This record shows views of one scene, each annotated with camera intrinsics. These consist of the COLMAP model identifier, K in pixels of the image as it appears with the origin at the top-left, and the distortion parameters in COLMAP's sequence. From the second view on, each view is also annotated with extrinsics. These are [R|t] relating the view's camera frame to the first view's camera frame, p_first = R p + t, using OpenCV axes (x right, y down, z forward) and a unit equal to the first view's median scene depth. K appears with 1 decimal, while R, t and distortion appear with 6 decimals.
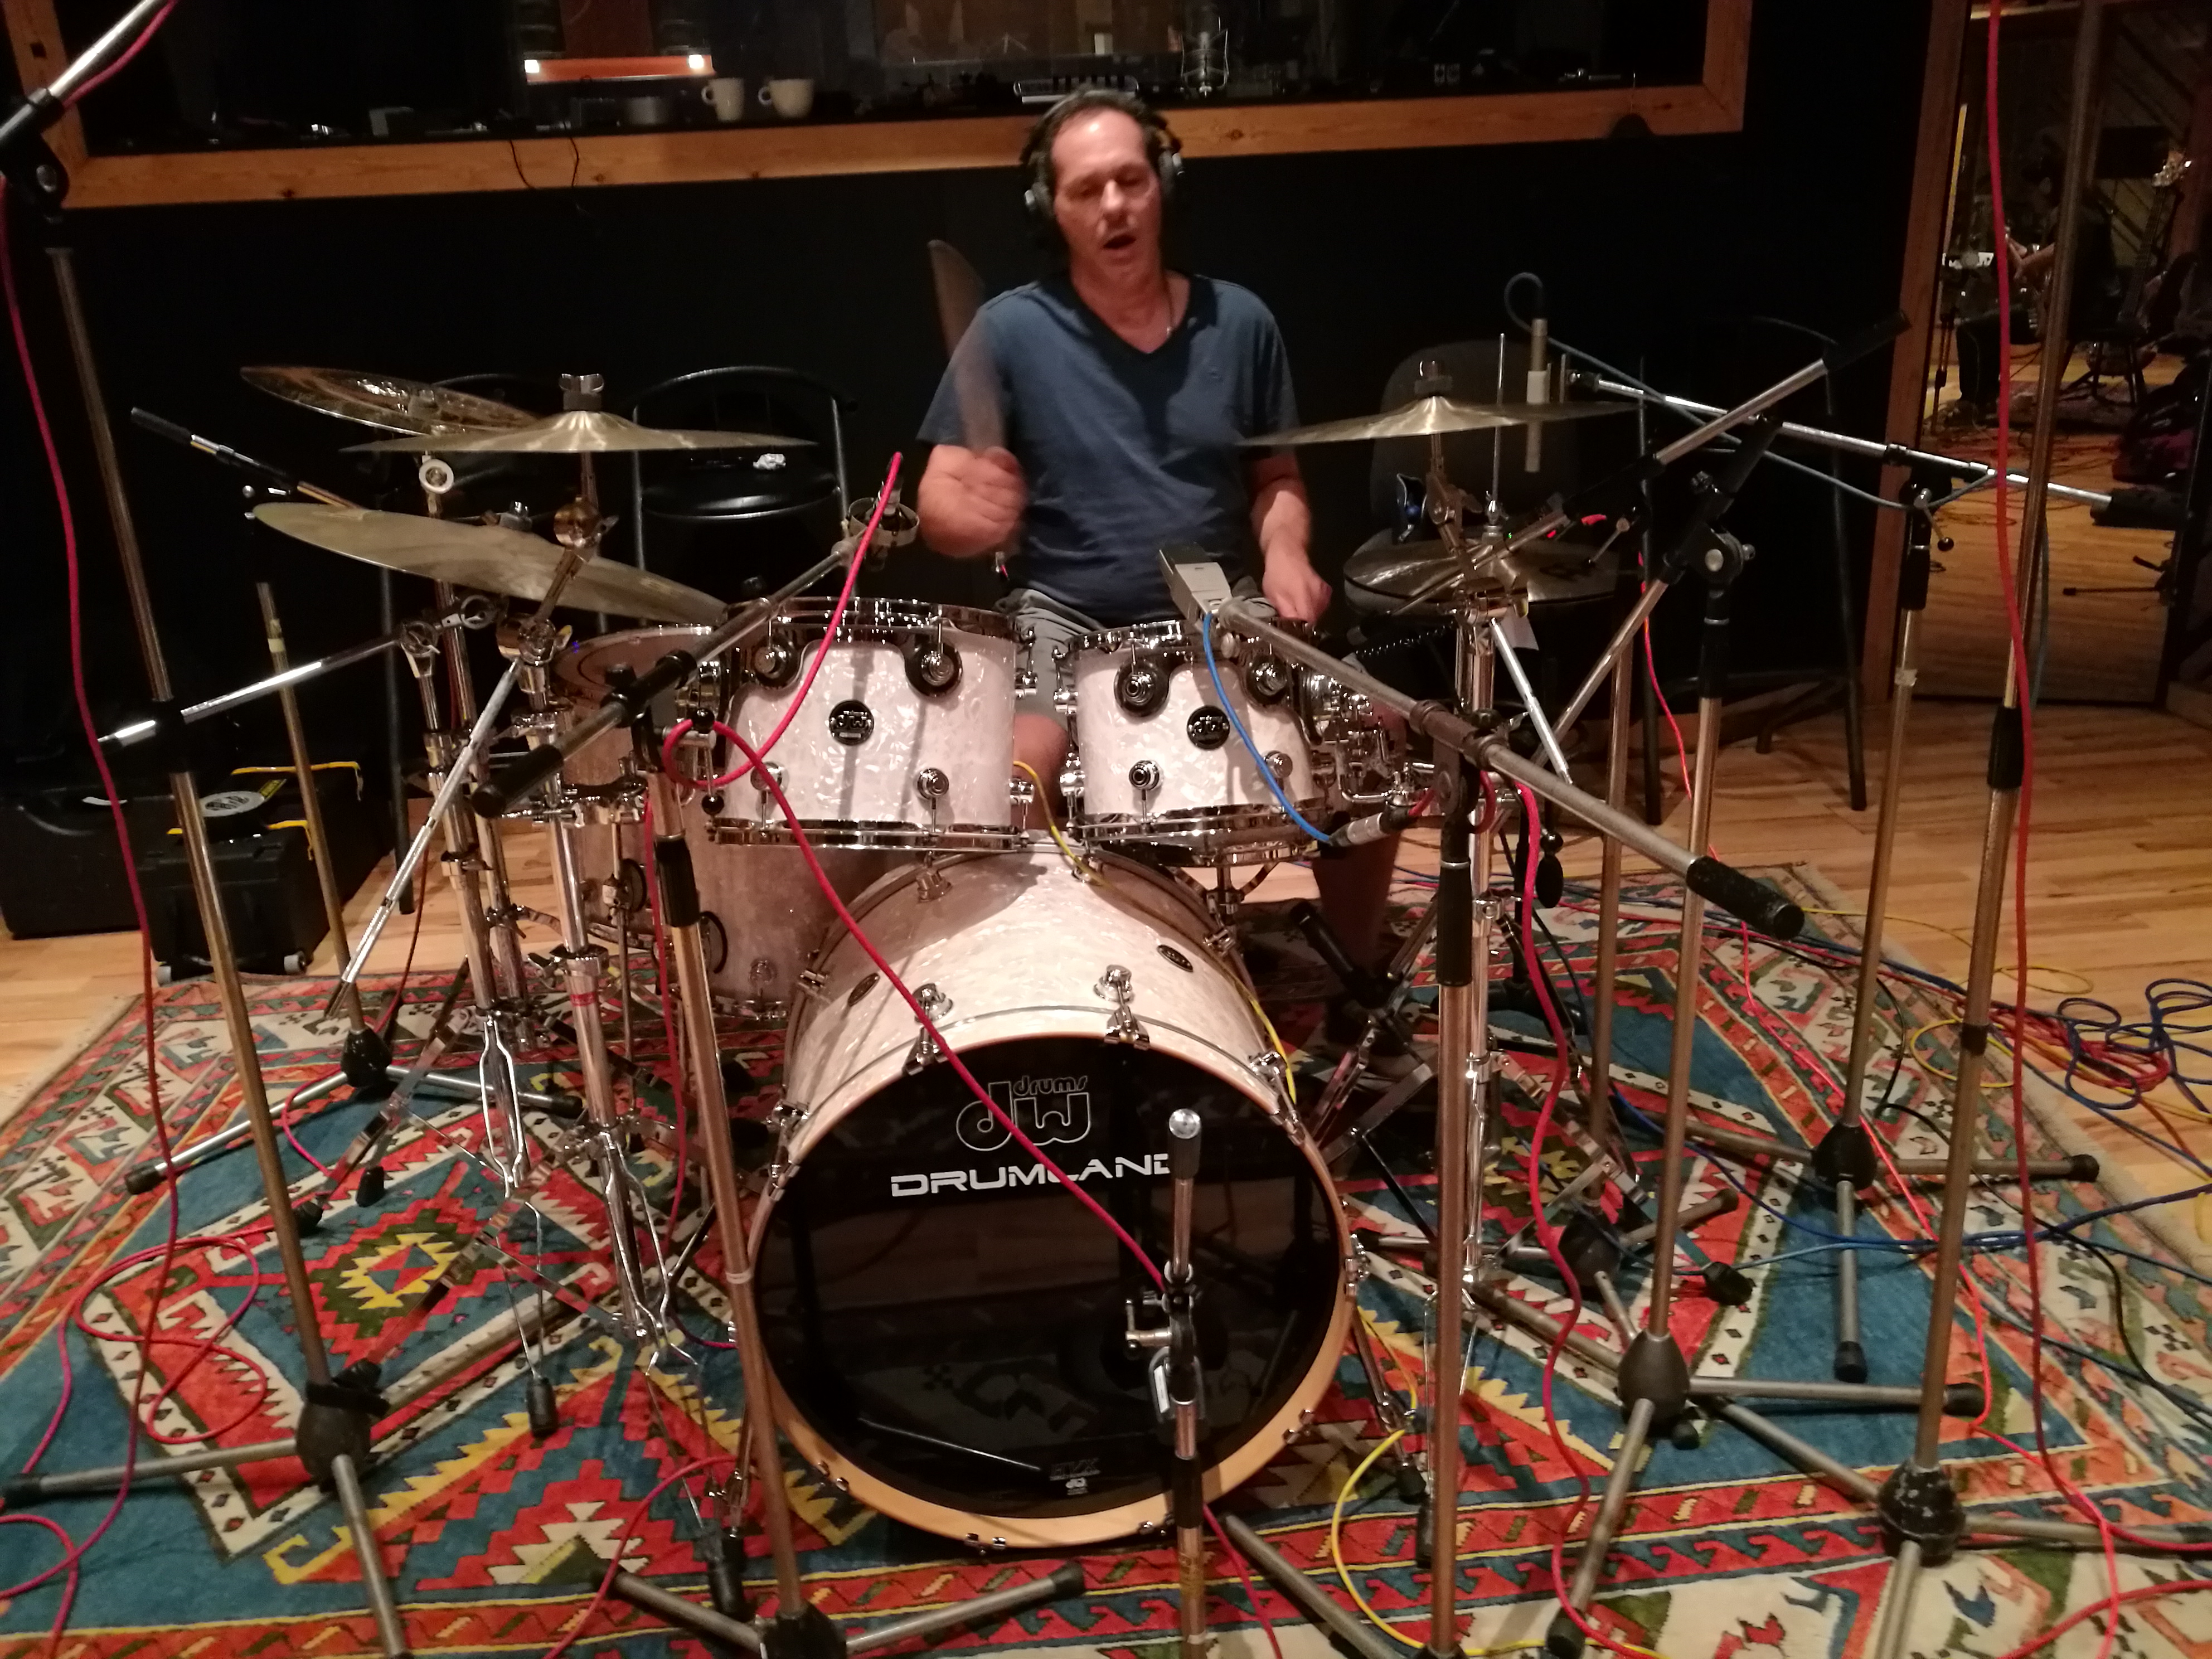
lens RADIAL K [[1742.0, 0, 1107.8], [0, 1742.0, 832.8], [0, 0, 1]] dist [0.002747, 0.023765]
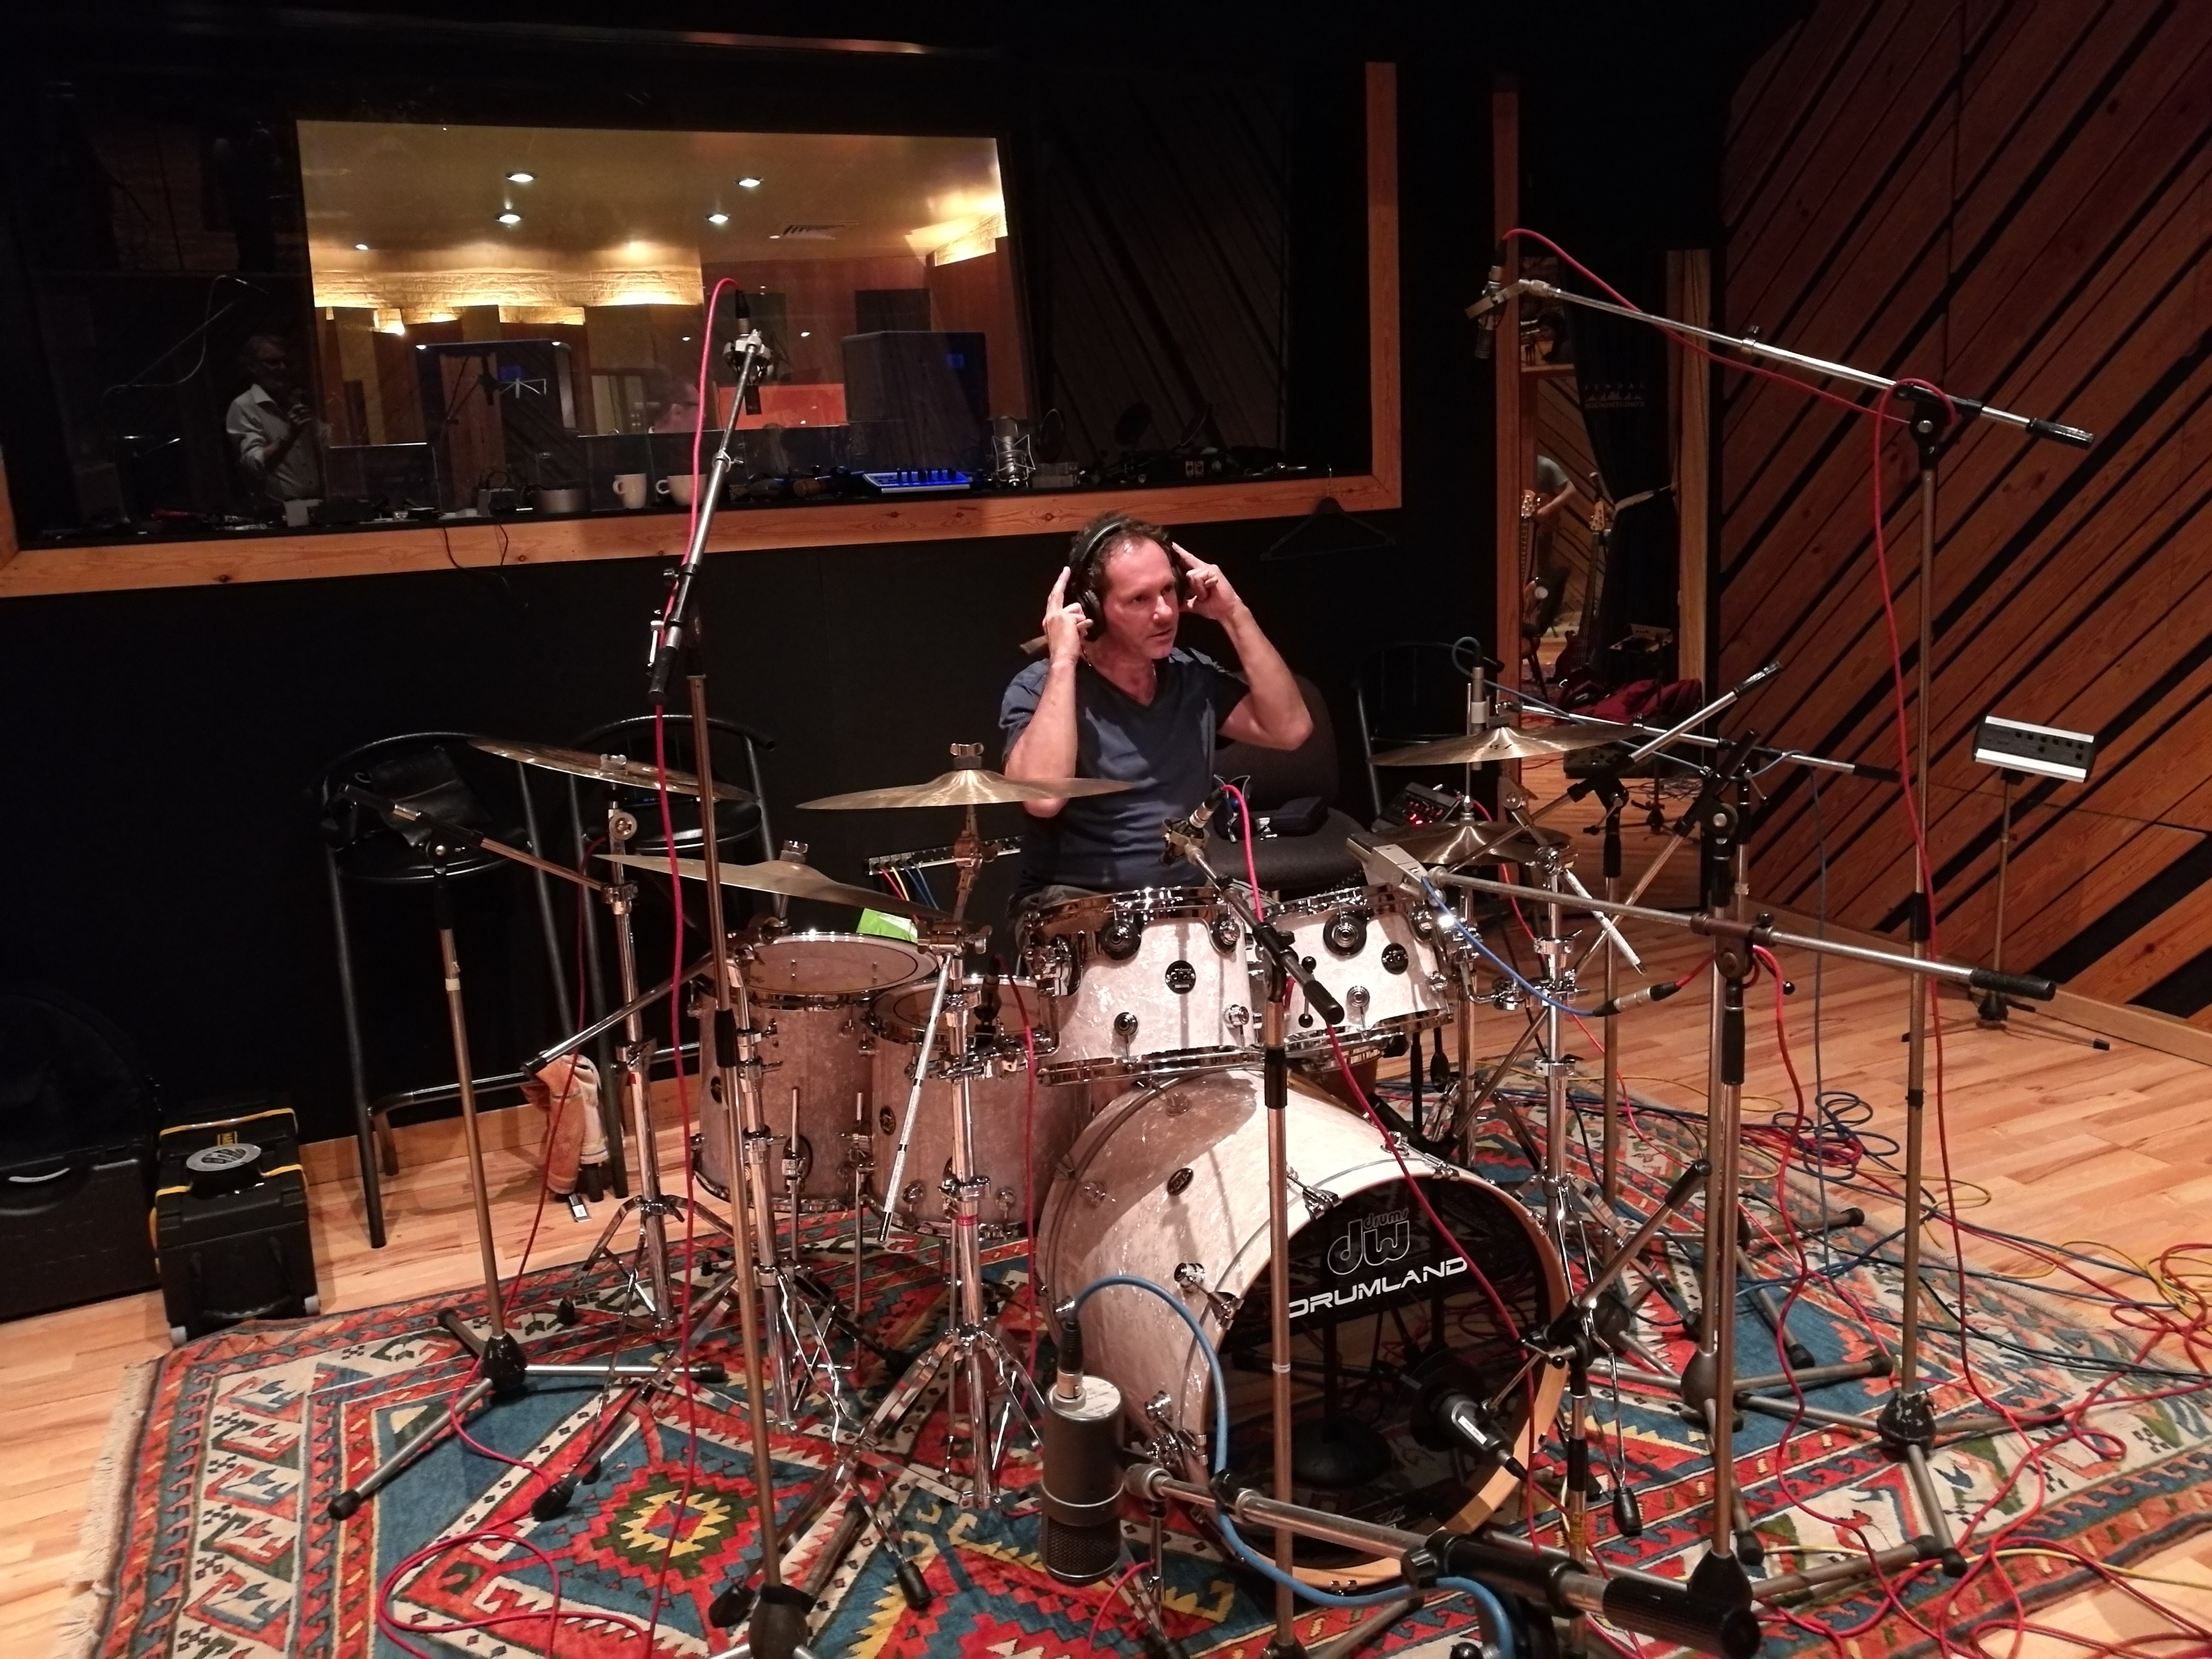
lens RADIAL K [[1742.0, 0, 1115.0], [0, 1742.0, 825.6], [0, 0, 1]] dist [0.002747, 0.023765]
pose [[0.941335, -0.068968, 0.330351, -0.498323], [0.123457, 0.981417, -0.146897, 0.011316], [-0.314081, 0.179064, 0.932357, -0.222286]]
